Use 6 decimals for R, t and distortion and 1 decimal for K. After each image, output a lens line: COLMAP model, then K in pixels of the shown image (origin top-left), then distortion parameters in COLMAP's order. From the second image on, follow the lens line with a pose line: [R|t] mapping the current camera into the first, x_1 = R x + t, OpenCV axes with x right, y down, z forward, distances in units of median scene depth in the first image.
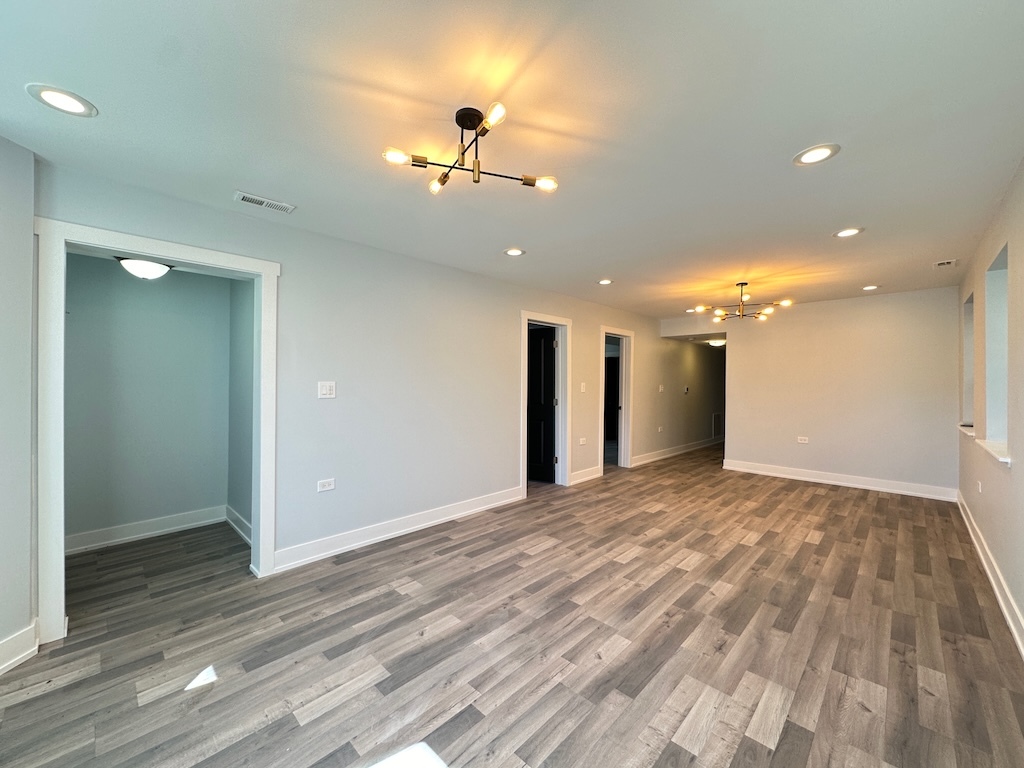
lens RADIAL K [[407.2, 0, 511.9], [0, 407.2, 382.2], [0, 0, 1]] dist [-0.002407, 0.000177]
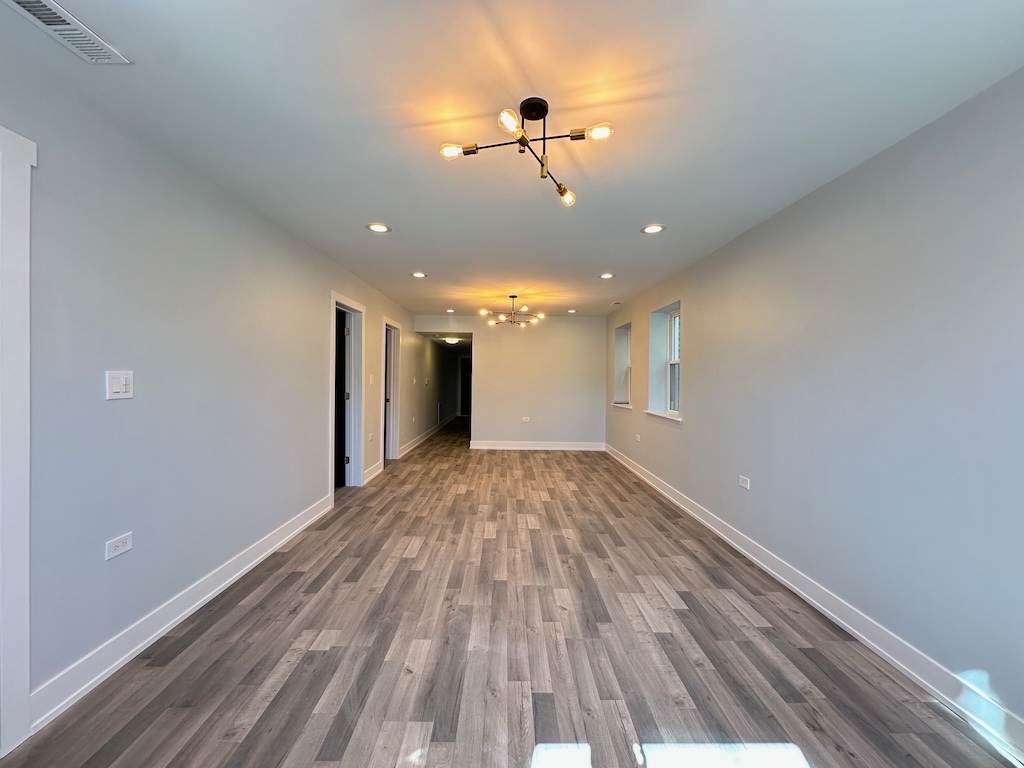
lens RADIAL K [[407.2, 0, 511.6], [0, 407.2, 381.9], [0, 0, 1]] dist [-0.002407, 0.000177]
pose [[0.707918, -0.004003, 0.706283, -0.443879], [-0.009645, 0.999836, 0.015334, 0.000416], [-0.706228, -0.017667, 0.707764, 0.173280]]
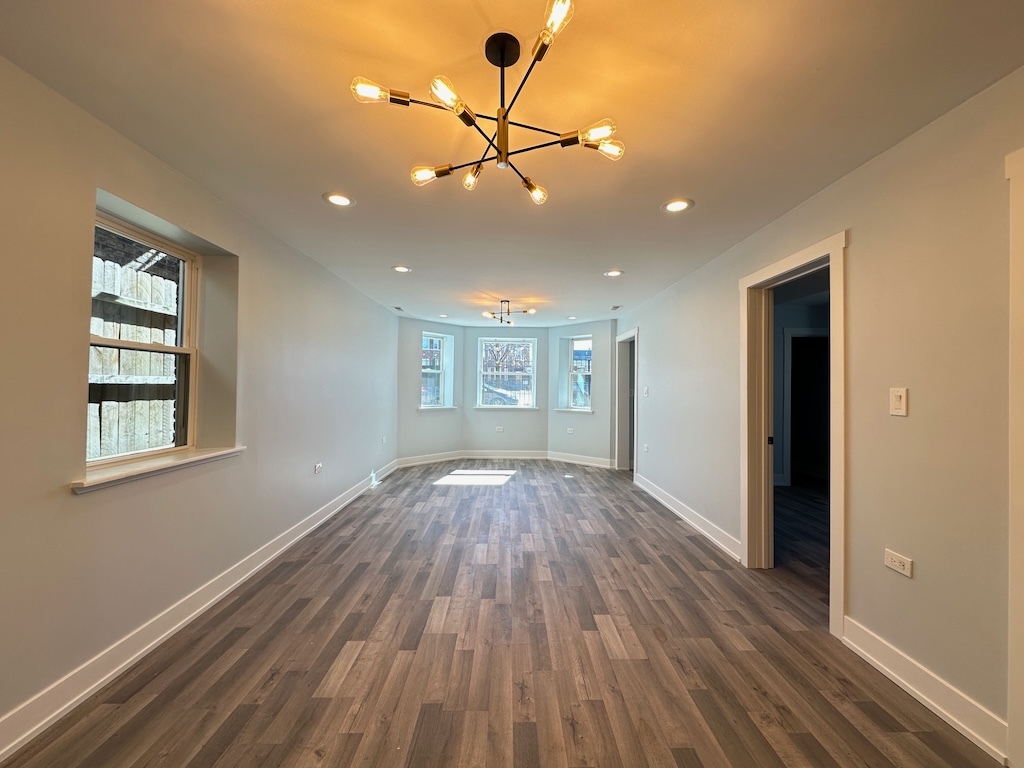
lens RADIAL K [[407.2, 0, 512.5], [0, 407.2, 384.6], [0, 0, 1]] dist [-0.002407, 0.000177]
pose [[-0.708618, -0.013600, -0.705461, 1.078206], [-0.010997, 0.999906, -0.008231, 0.008505], [0.705507, 0.001925, -0.708701, 1.713401]]
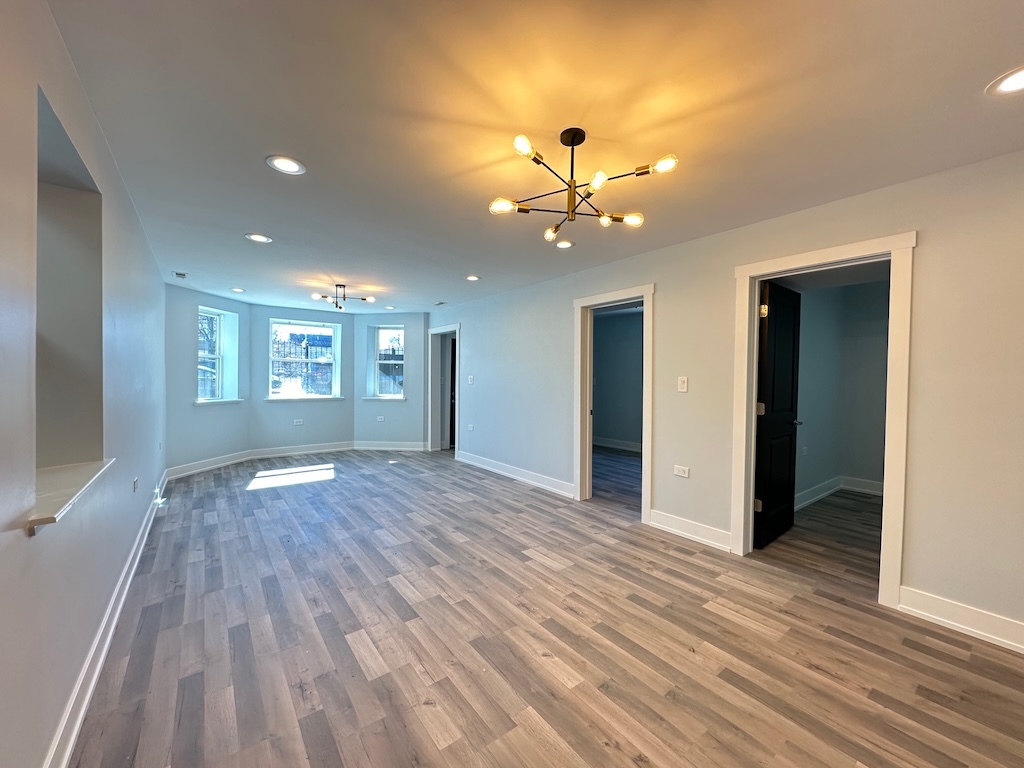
lens RADIAL K [[407.2, 0, 512.7], [0, 407.2, 383.8], [0, 0, 1]] dist [-0.002407, 0.000177]
pose [[-0.148305, 0.013166, -0.988854, 1.393310], [-0.007641, 0.999866, 0.014459, 0.008704], [0.988912, 0.009700, -0.148184, 1.415109]]
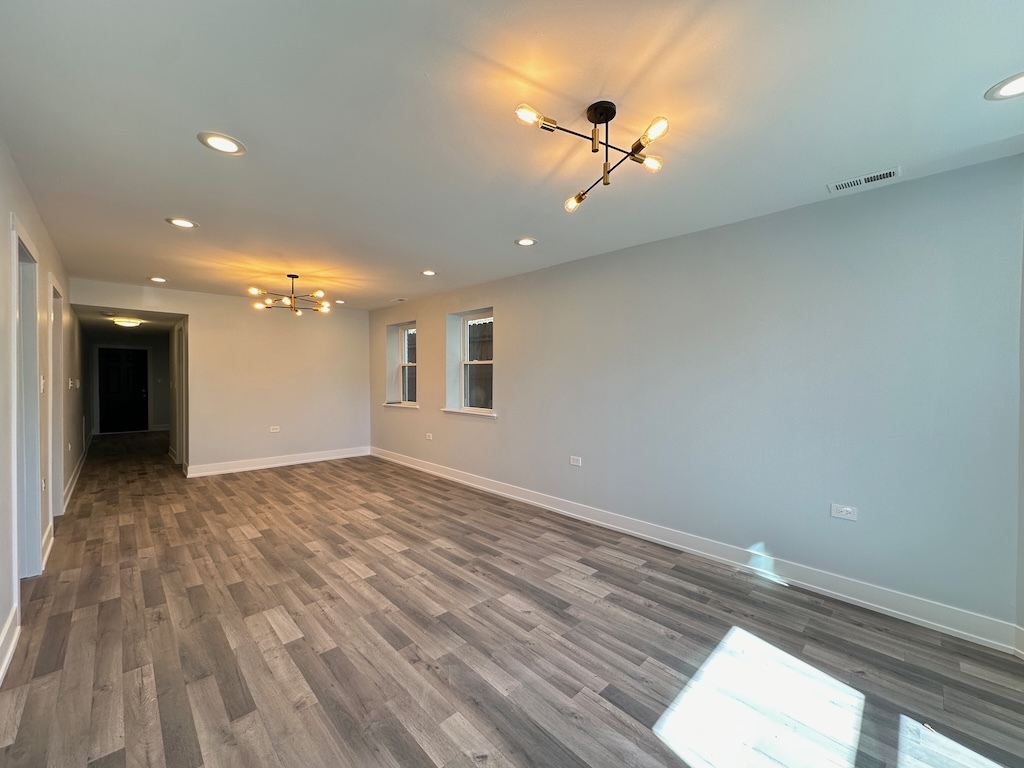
lens RADIAL K [[407.2, 0, 511.8], [0, 407.2, 383.9], [0, 0, 1]] dist [-0.002407, 0.000177]
pose [[0.025721, -0.019620, 0.999477, -0.580283], [-0.007213, 0.999778, 0.019812, -0.003352], [-0.999643, -0.007718, 0.025574, 0.625420]]
